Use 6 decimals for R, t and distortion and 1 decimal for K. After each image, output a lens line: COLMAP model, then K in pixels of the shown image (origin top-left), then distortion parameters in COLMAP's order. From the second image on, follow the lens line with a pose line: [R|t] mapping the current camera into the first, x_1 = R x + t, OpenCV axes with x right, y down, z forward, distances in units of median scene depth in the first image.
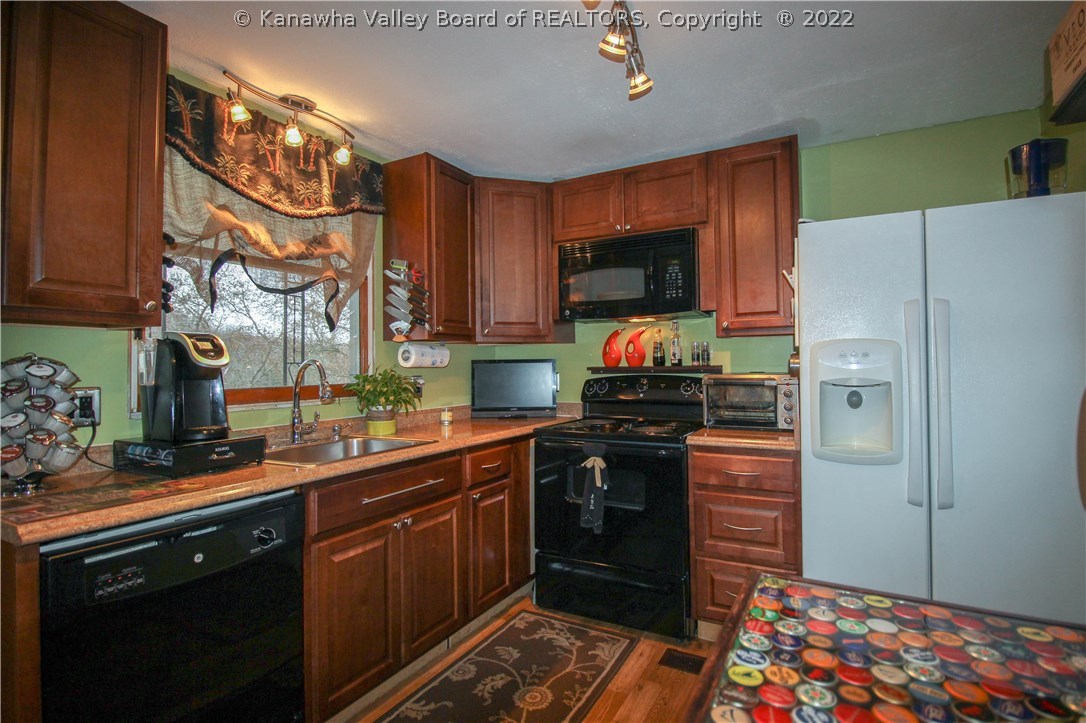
lens RADIAL K [[514.4, 0, 548.9], [0, 514.4, 355.8], [0, 0, 1]] dist [-0.010647, -0.005187]
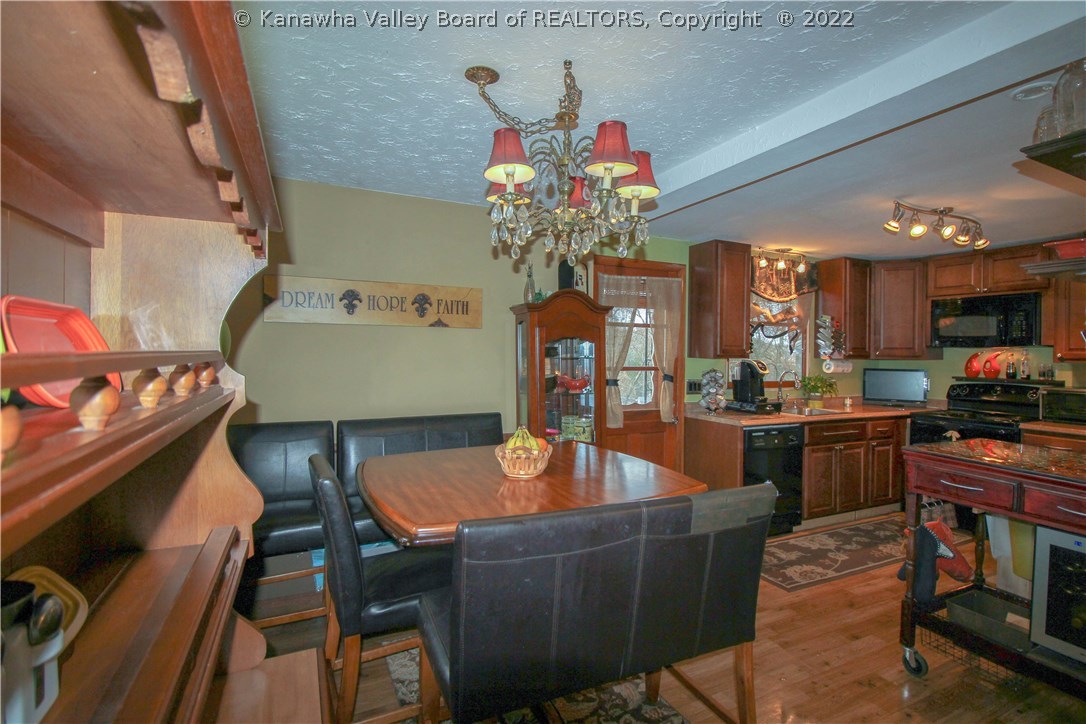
lens RADIAL K [[514.4, 0, 556.8], [0, 514.4, 352.0], [0, 0, 1]] dist [-0.010647, -0.005187]
pose [[0.818246, 0.024243, -0.574358, -0.021620], [-0.011833, 0.999609, 0.025334, -0.097485], [0.574747, -0.013933, 0.818212, -1.180449]]
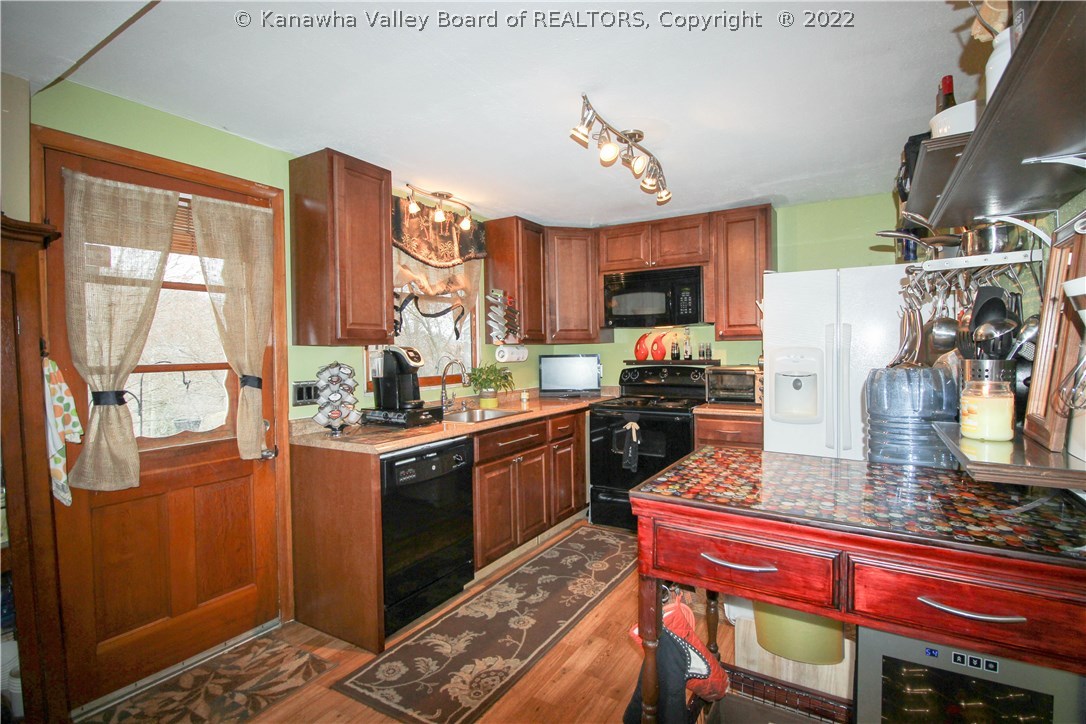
lens RADIAL K [[514.4, 0, 552.4], [0, 514.4, 354.9], [0, 0, 1]] dist [-0.010647, -0.005187]
pose [[0.999553, -0.003051, -0.029749, -0.099591], [0.004046, 0.999432, 0.033441, -0.052069], [0.029630, -0.033547, 0.998998, -0.510849]]
